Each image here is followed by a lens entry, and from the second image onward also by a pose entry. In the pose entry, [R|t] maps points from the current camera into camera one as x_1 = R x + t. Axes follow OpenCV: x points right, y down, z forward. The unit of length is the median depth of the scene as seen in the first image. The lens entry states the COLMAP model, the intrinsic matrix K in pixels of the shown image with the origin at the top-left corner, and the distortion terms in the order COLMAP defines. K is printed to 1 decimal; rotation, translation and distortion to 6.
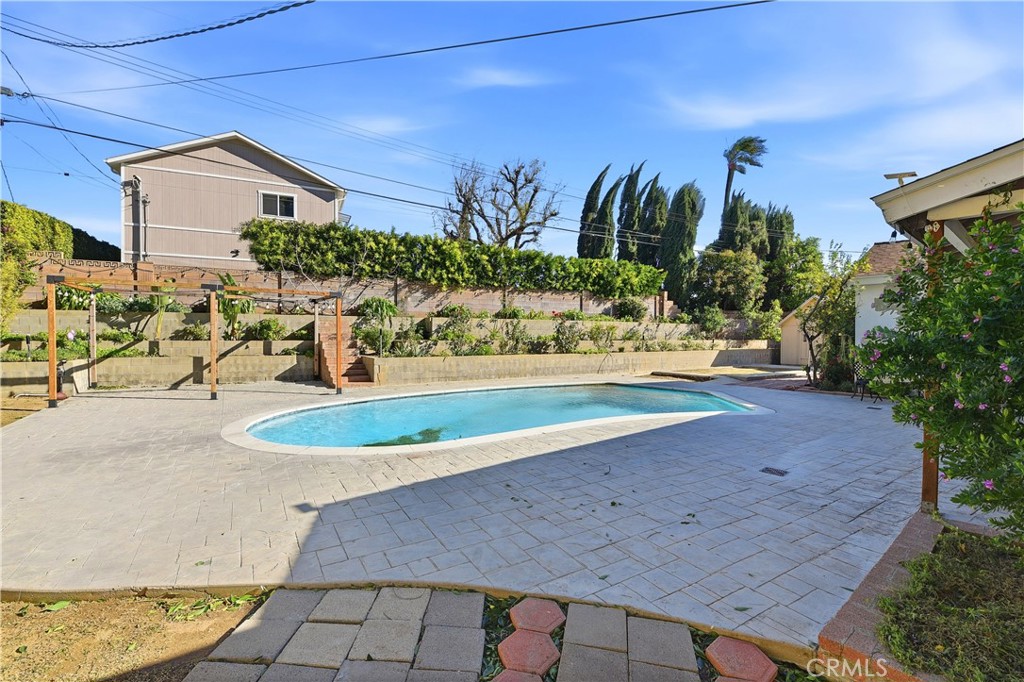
lens RADIAL K [[443.8, 0, 512.7], [0, 443.8, 342.0], [0, 0, 1]] dist [0.004323, 0.000364]
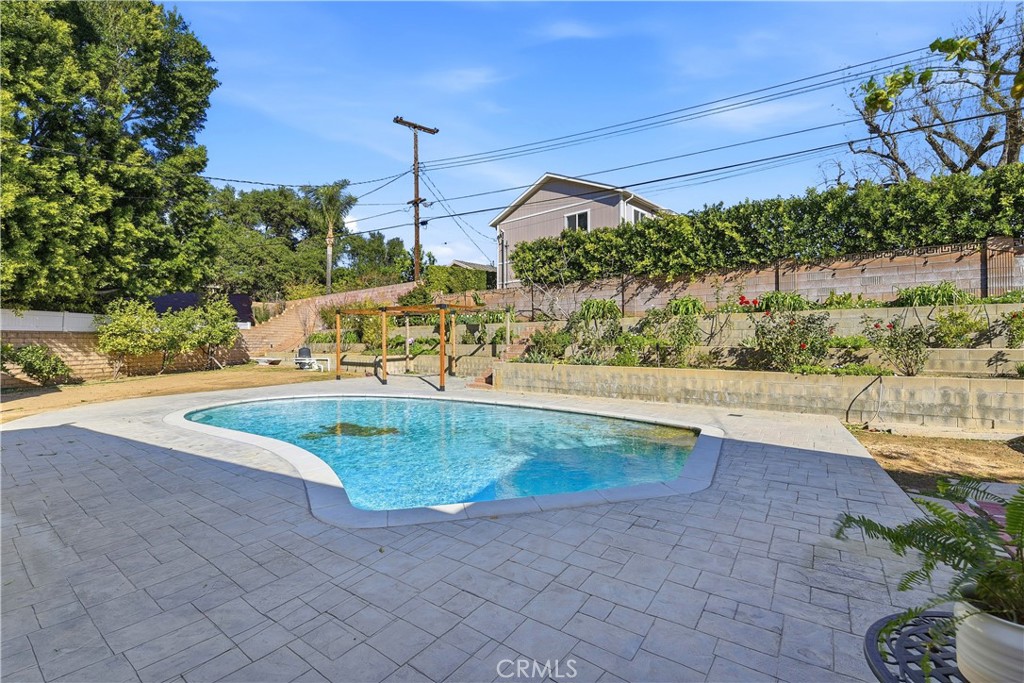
lens RADIAL K [[443.8, 0, 511.7], [0, 443.8, 337.7], [0, 0, 1]] dist [0.004323, 0.000364]
pose [[0.384271, -0.004485, -0.923209, 0.504621], [0.001179, 0.999990, -0.004367, -0.013531], [0.923219, 0.000590, 0.384273, 0.469424]]
